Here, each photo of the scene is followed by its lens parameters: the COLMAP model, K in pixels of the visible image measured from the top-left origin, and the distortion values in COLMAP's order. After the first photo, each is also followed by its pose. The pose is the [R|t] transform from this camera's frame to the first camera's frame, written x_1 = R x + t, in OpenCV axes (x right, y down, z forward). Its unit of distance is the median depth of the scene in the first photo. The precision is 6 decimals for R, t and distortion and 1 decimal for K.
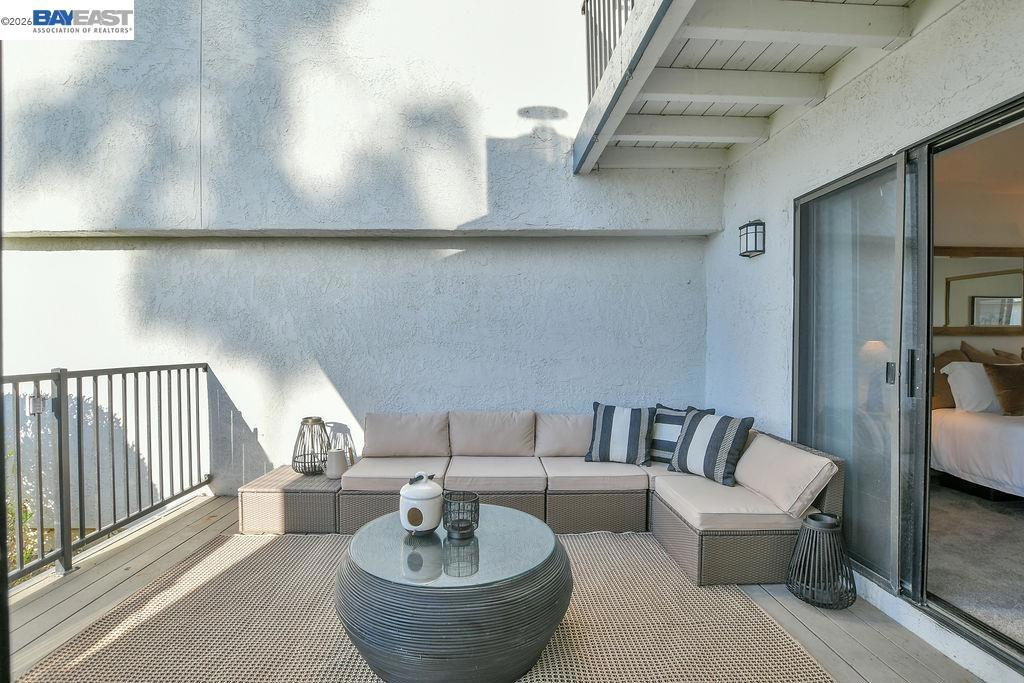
lens RADIAL K [[485.1, 0, 508.5], [0, 485.1, 348.1], [0, 0, 1]] dist [-0.017548, 0.004731]
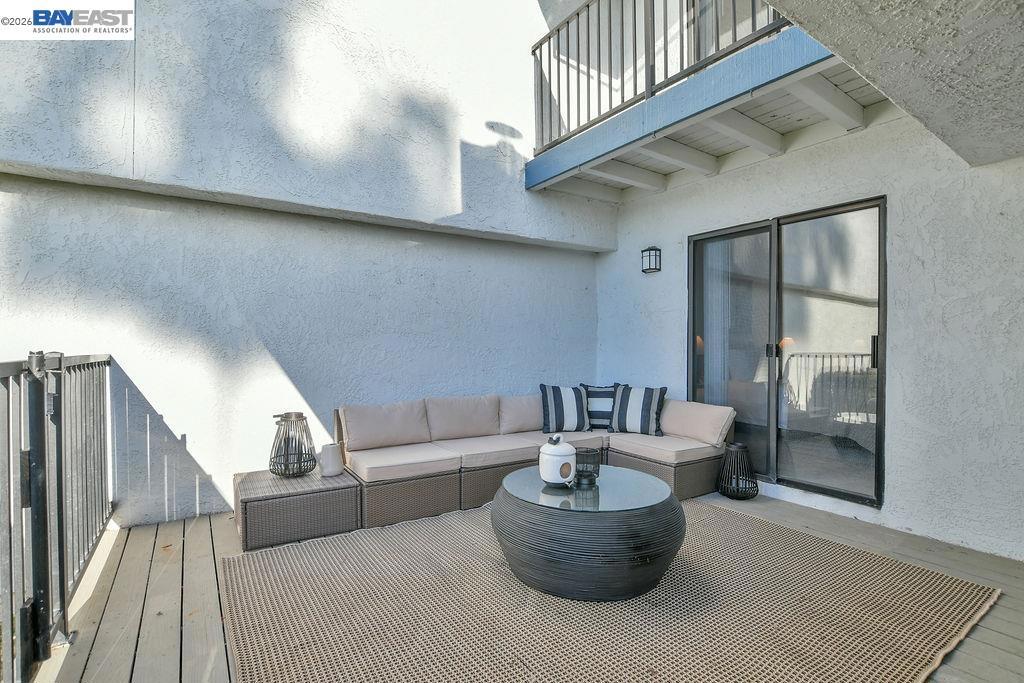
lens RADIAL K [[485.1, 0, 508.5], [0, 485.1, 348.1], [0, 0, 1]] dist [-0.017548, 0.004731]
pose [[0.852411, -0.000070, 0.522872, -0.517965], [0.004076, 0.999970, -0.006511, 0.030953], [-0.522856, 0.007682, 0.852386, 0.030869]]
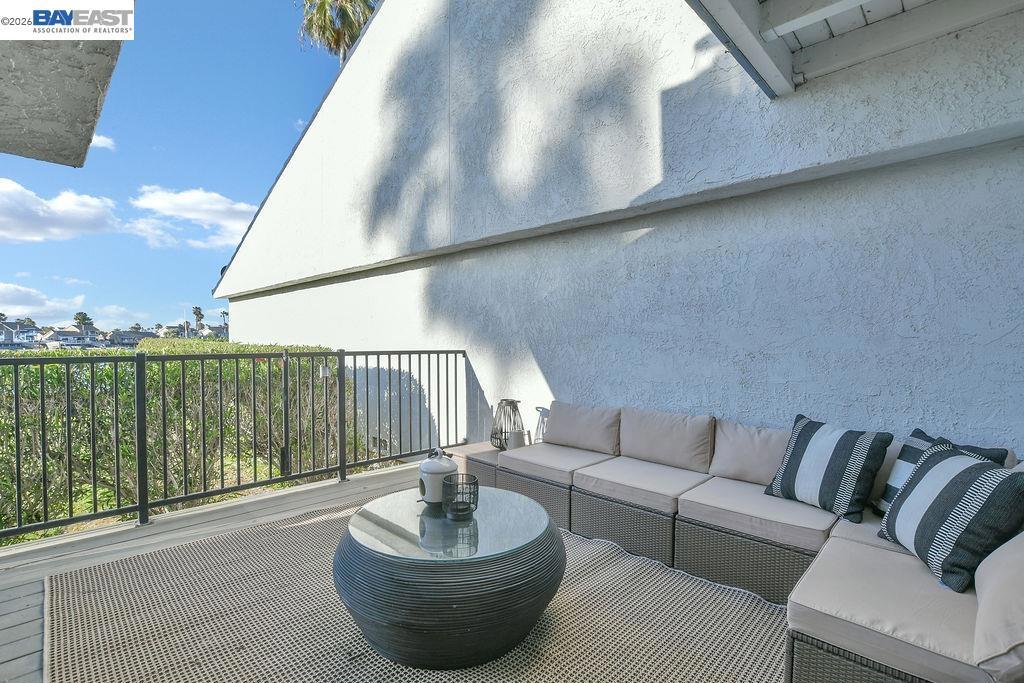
lens RADIAL K [[485.1, 0, 508.5], [0, 485.1, 348.1], [0, 0, 1]] dist [-0.017548, 0.004731]
pose [[0.691478, 0.014022, -0.722261, 0.395807], [-0.010887, 0.999900, 0.008989, 0.013514], [0.722315, 0.001647, 0.691562, 0.214488]]
